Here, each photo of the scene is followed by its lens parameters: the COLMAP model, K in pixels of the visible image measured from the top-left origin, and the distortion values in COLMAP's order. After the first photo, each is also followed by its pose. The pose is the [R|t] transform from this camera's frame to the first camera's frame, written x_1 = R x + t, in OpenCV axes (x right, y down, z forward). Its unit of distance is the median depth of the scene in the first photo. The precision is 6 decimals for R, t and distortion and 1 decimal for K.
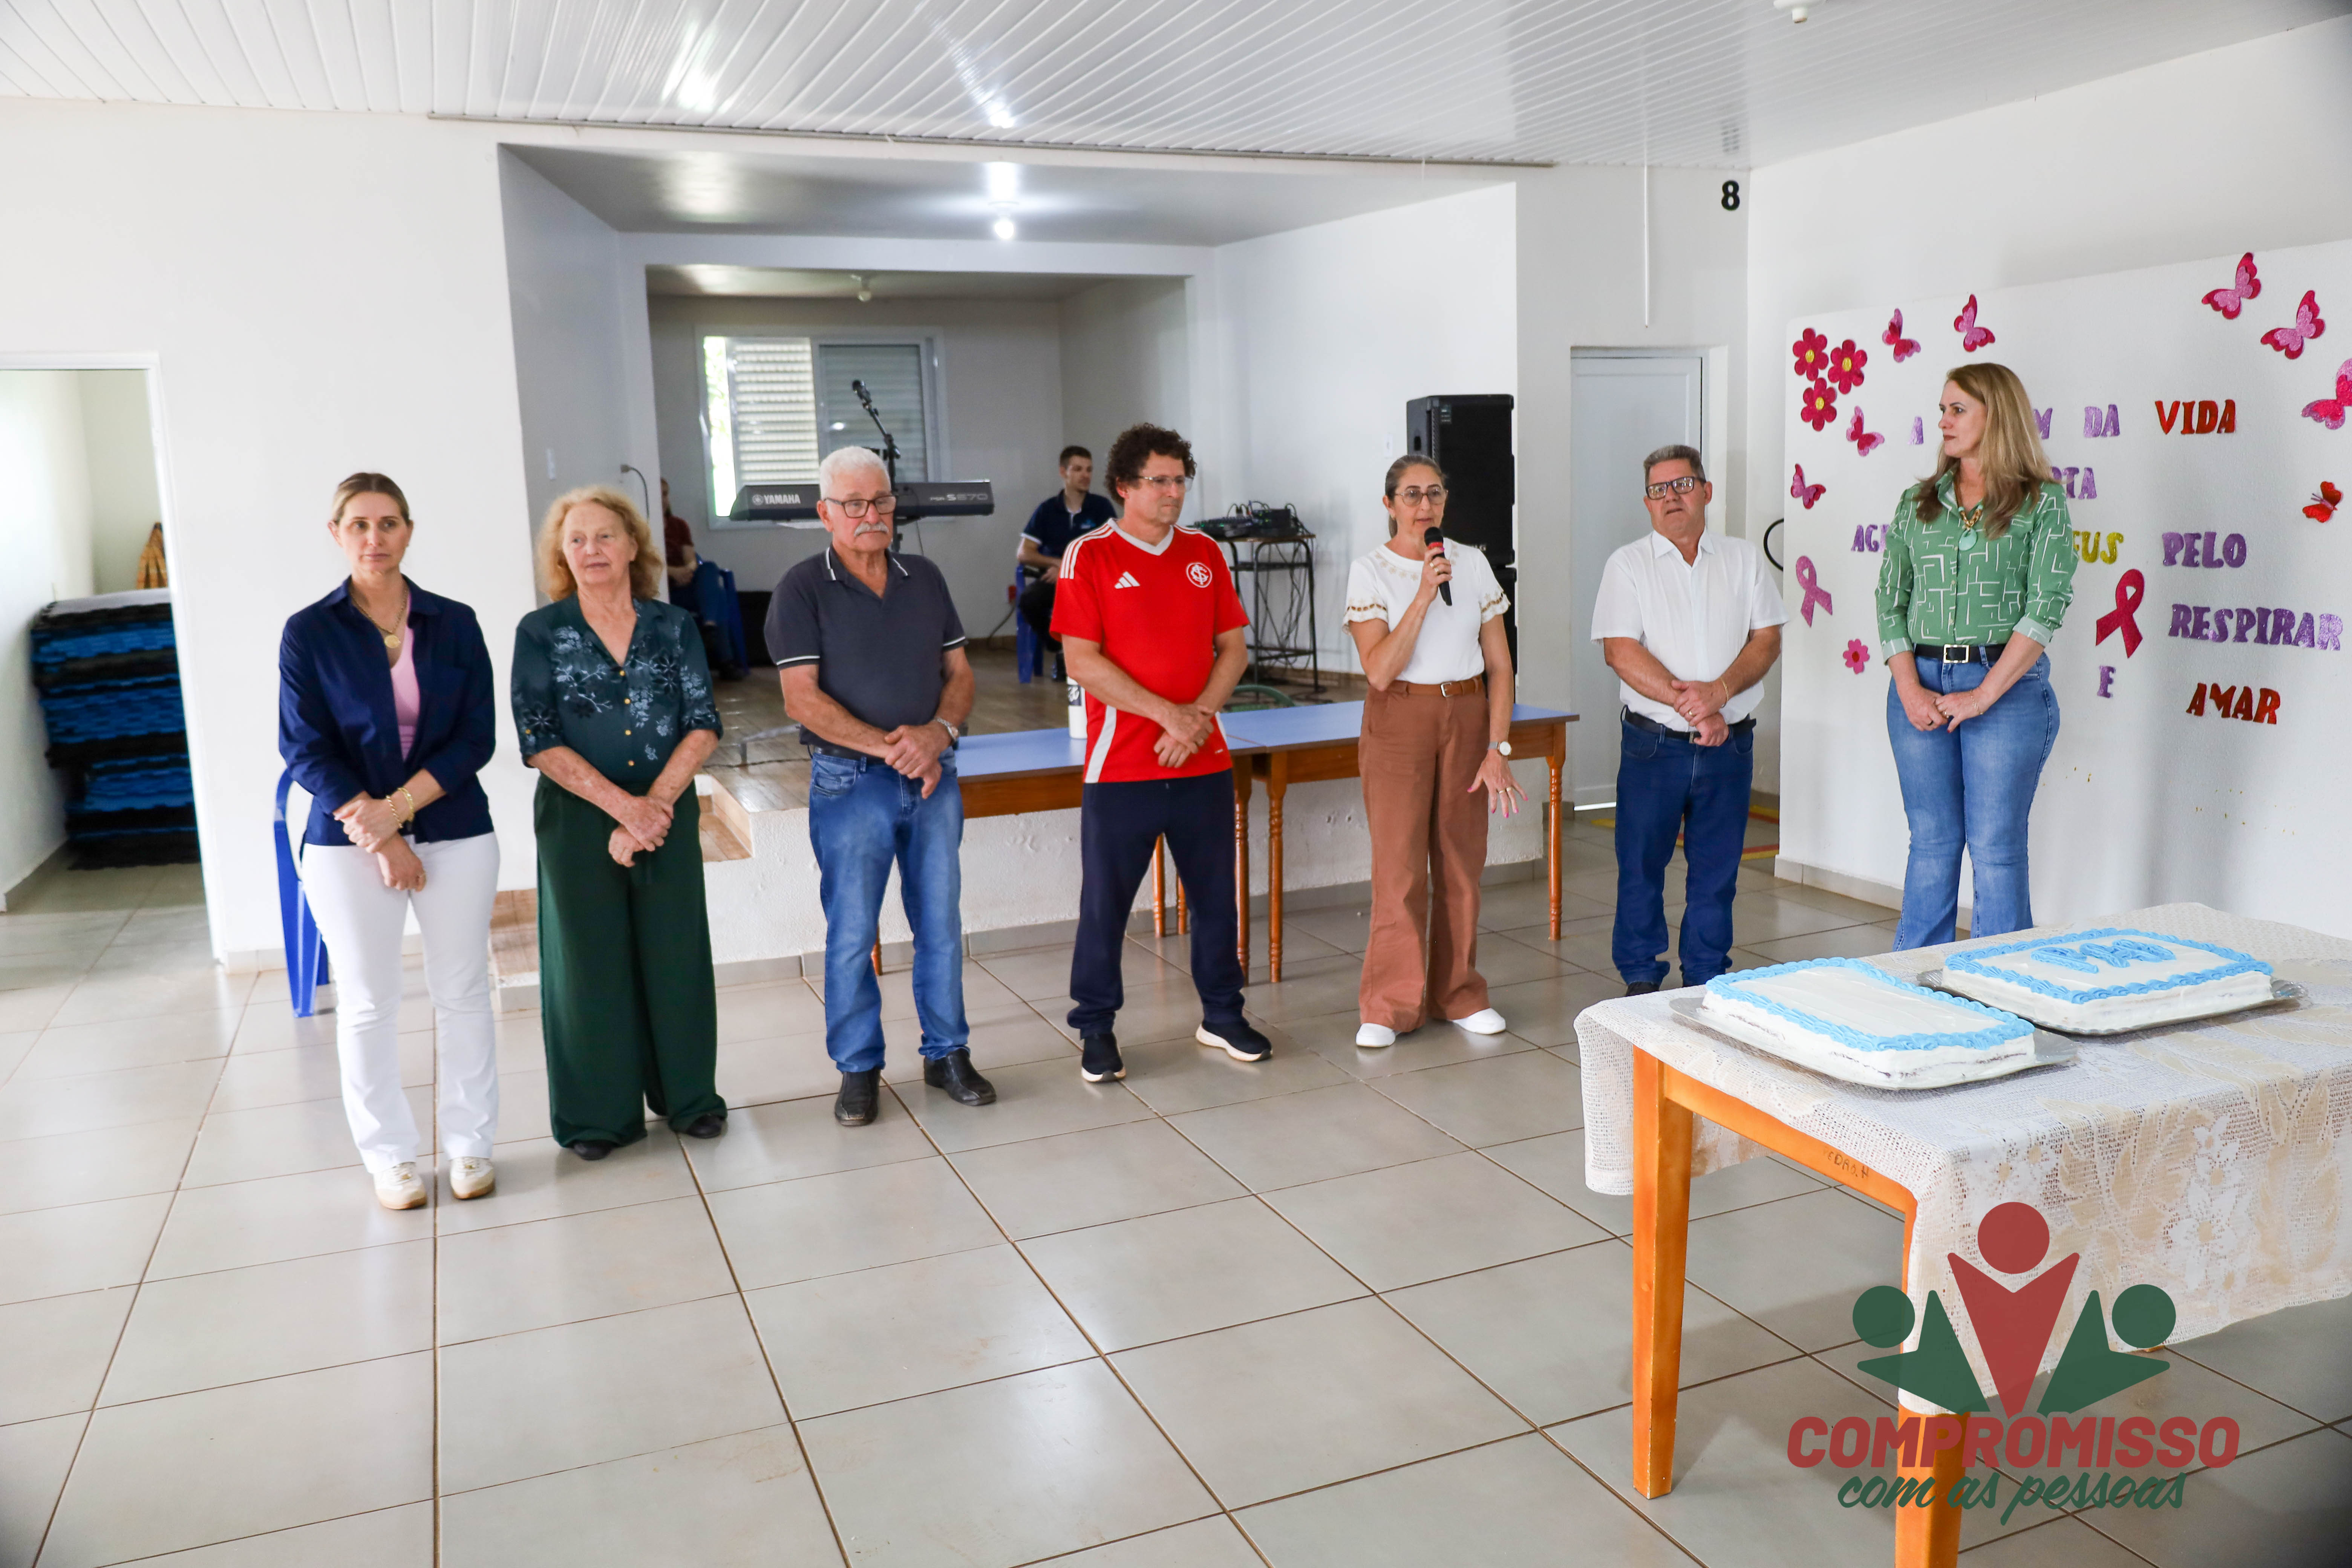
lens RADIAL K [[1657.3, 0, 1202.2], [0, 1657.3, 762.6], [0, 0, 1]] dist [-0.025715, -0.002682]
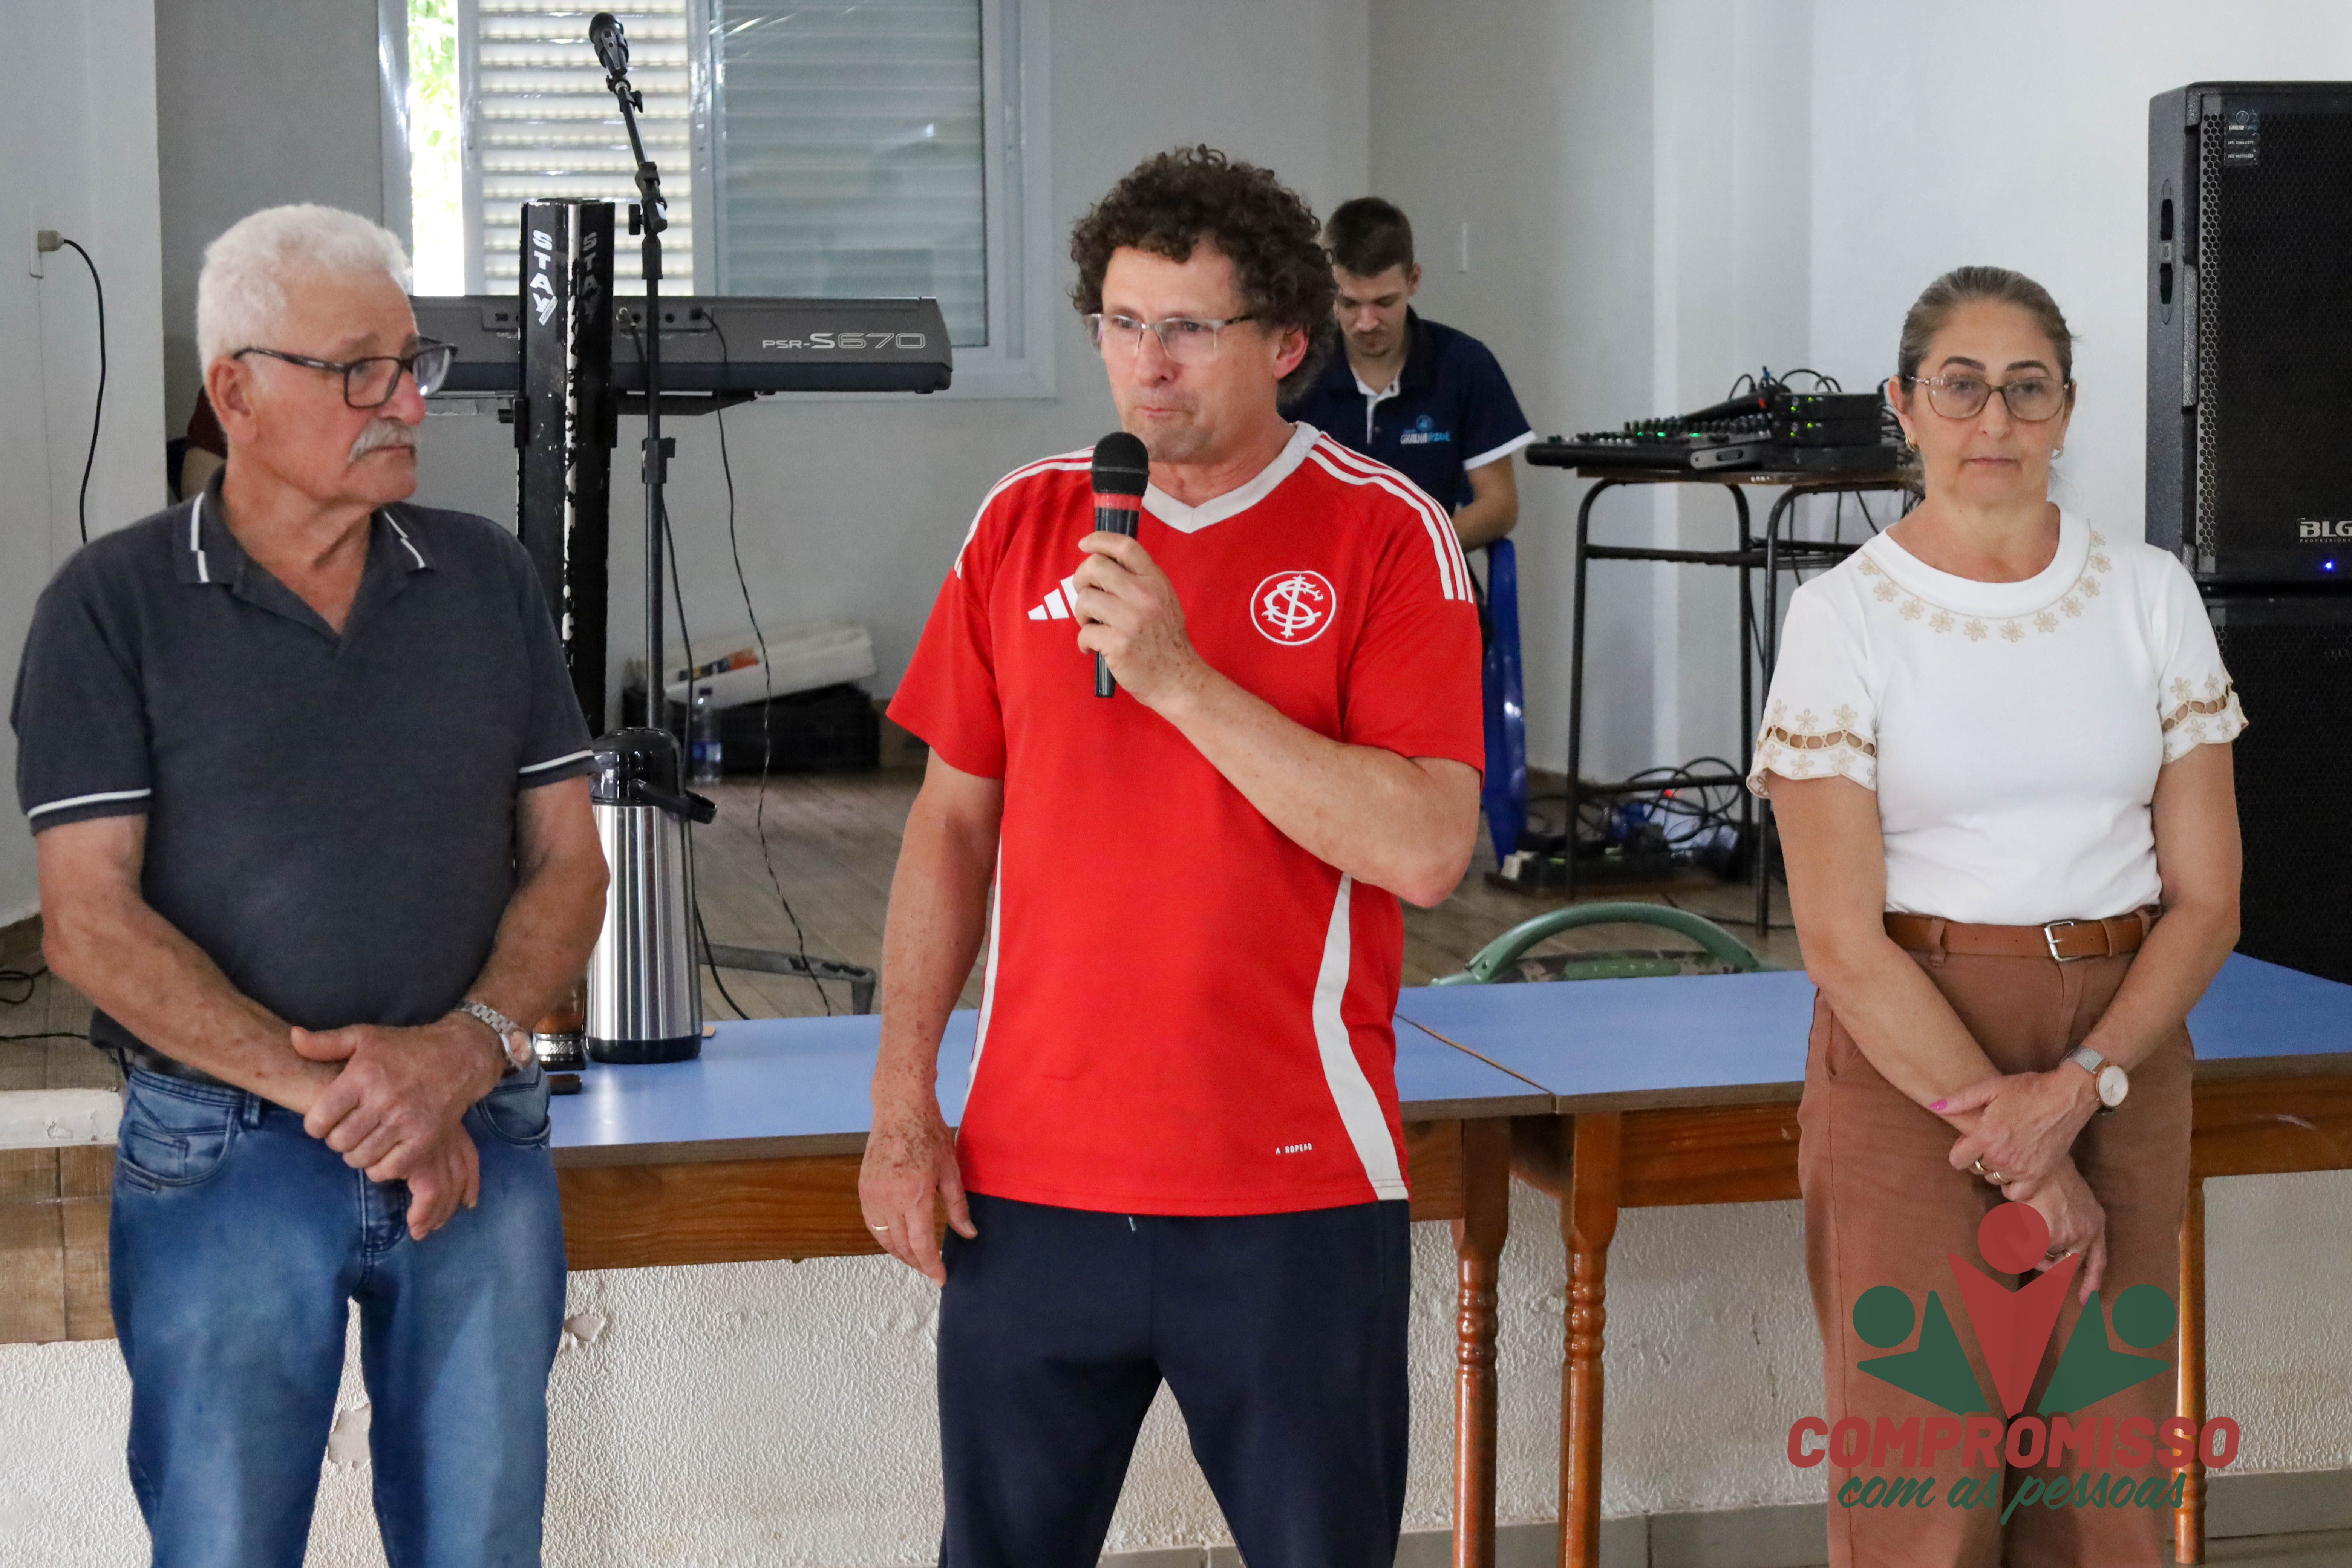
lens RADIAL K [[4519.7, 0, 1260.5], [0, 4519.7, 814.7], [0, 0, 1]] dist [0.065286, 0.000000]
pose [[0.988468, 0.042303, -0.145398, 0.109731], [-0.049833, 0.997577, -0.048542, -0.019228], [0.142992, 0.055228, 0.988182, 0.066502]]
